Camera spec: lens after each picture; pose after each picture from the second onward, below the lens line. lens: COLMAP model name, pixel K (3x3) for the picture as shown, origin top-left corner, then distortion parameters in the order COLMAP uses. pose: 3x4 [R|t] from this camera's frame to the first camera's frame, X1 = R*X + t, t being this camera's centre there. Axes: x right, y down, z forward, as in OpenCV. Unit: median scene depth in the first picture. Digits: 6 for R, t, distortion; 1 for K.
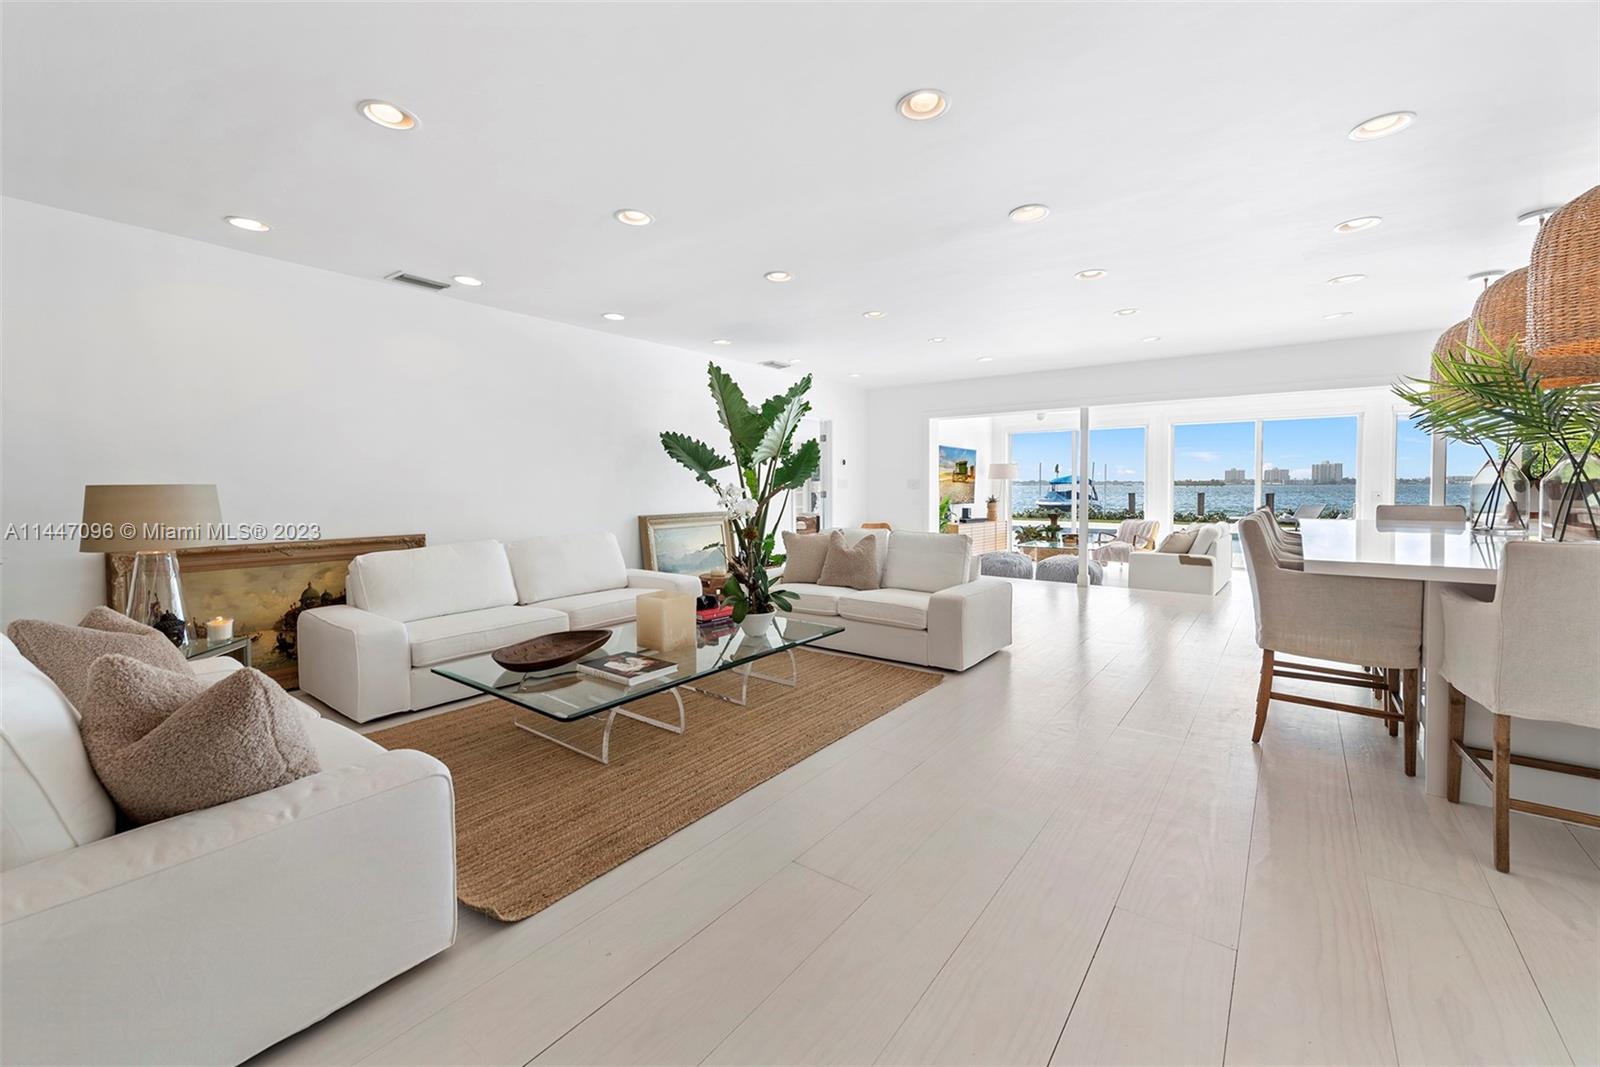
lens RADIAL K [[656.5, 0, 776.9], [0, 656.5, 485.1], [0, 0, 1]] dist [0.002578, 0.000644]
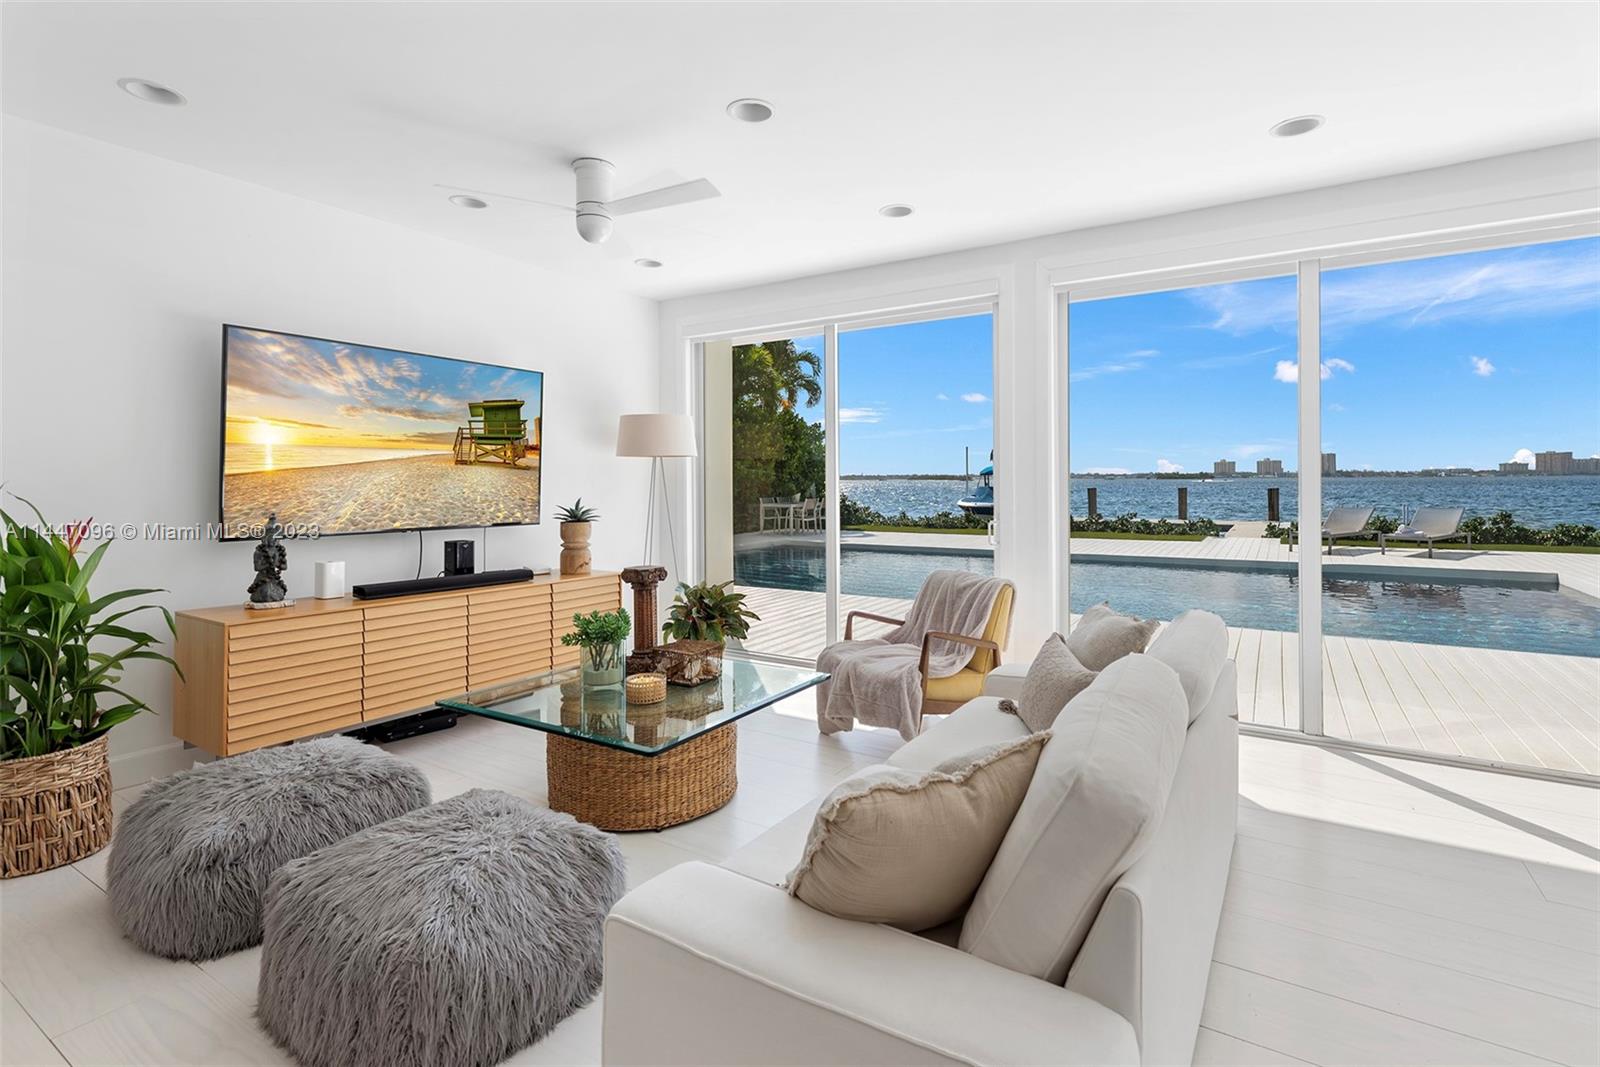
lens RADIAL K [[757.7, 0, 800.3], [0, 757.7, 476.3], [0, 0, 1]] dist [0.003732, -0.000955]
pose [[0.995057, -0.006294, 0.099102, 0.397808], [0.007038, 0.999950, -0.007163, 0.007009], [-0.099052, 0.007825, 0.995051, 0.585358]]
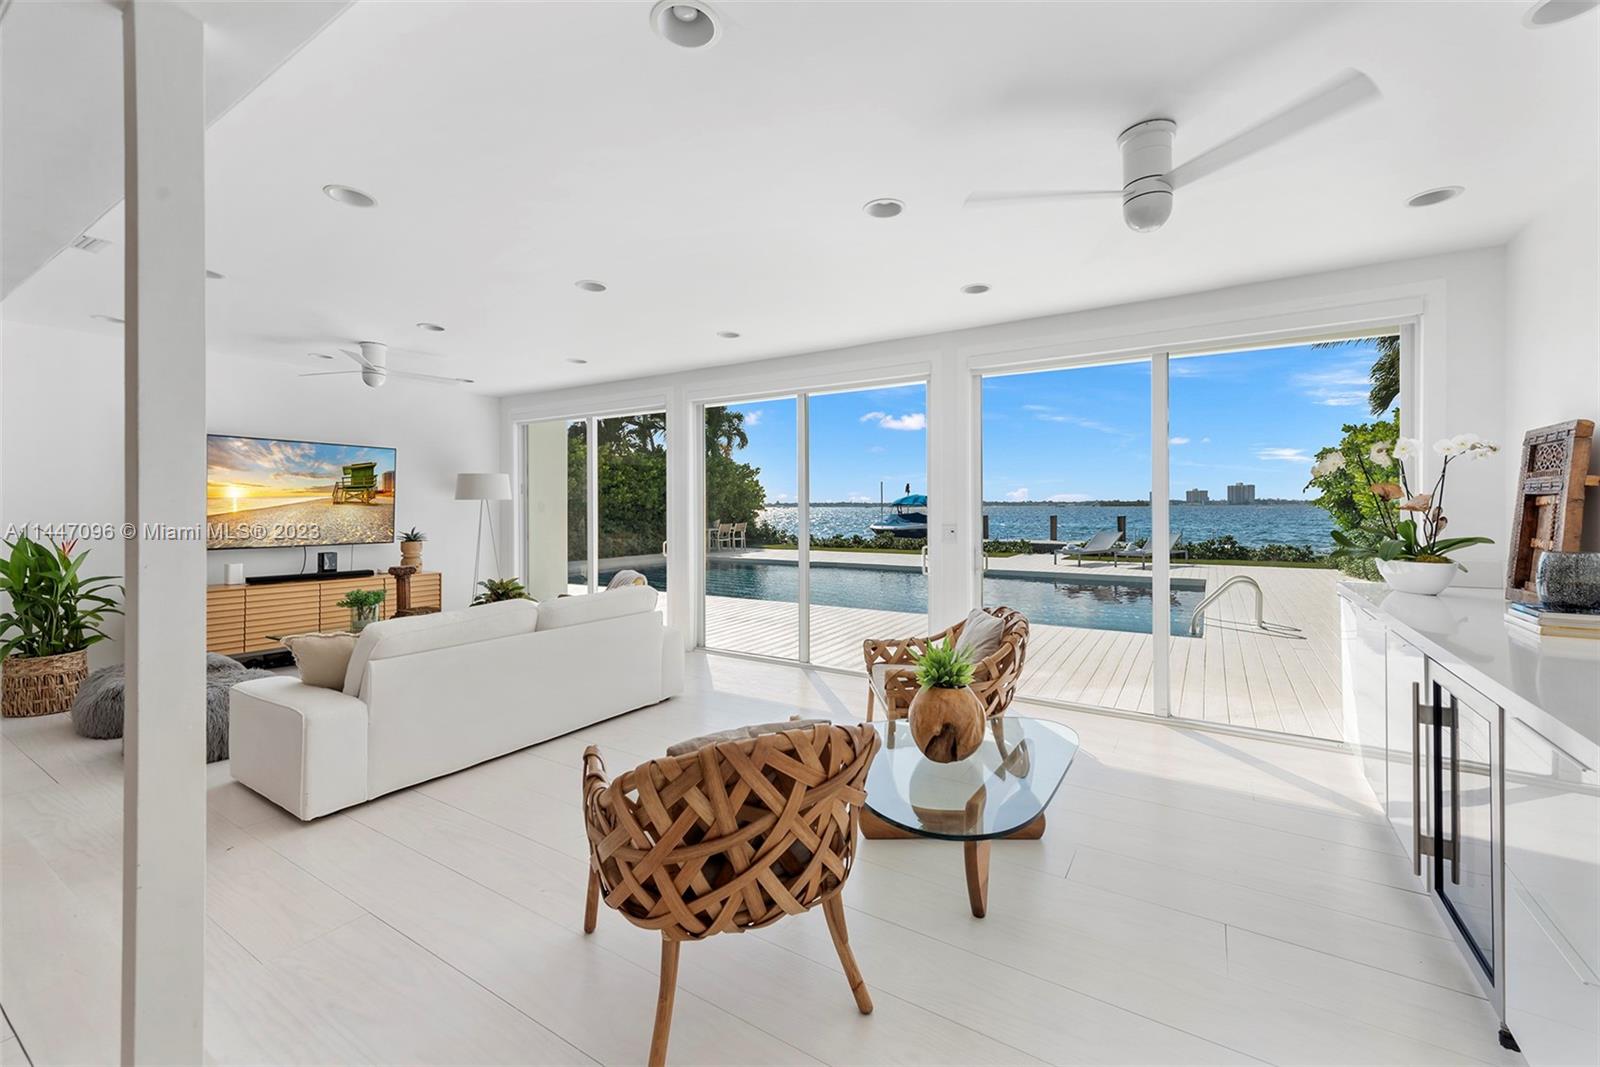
lens RADIAL K [[656.5, 0, 804.5], [0, 656.5, 503.7], [0, 0, 1]] dist [0.002578, 0.000644]
pose [[0.994889, -0.004943, 0.100851, 0.589021], [0.005607, 0.999964, -0.006298, 0.001130], [-0.100816, 0.006831, 0.994882, 0.410741]]
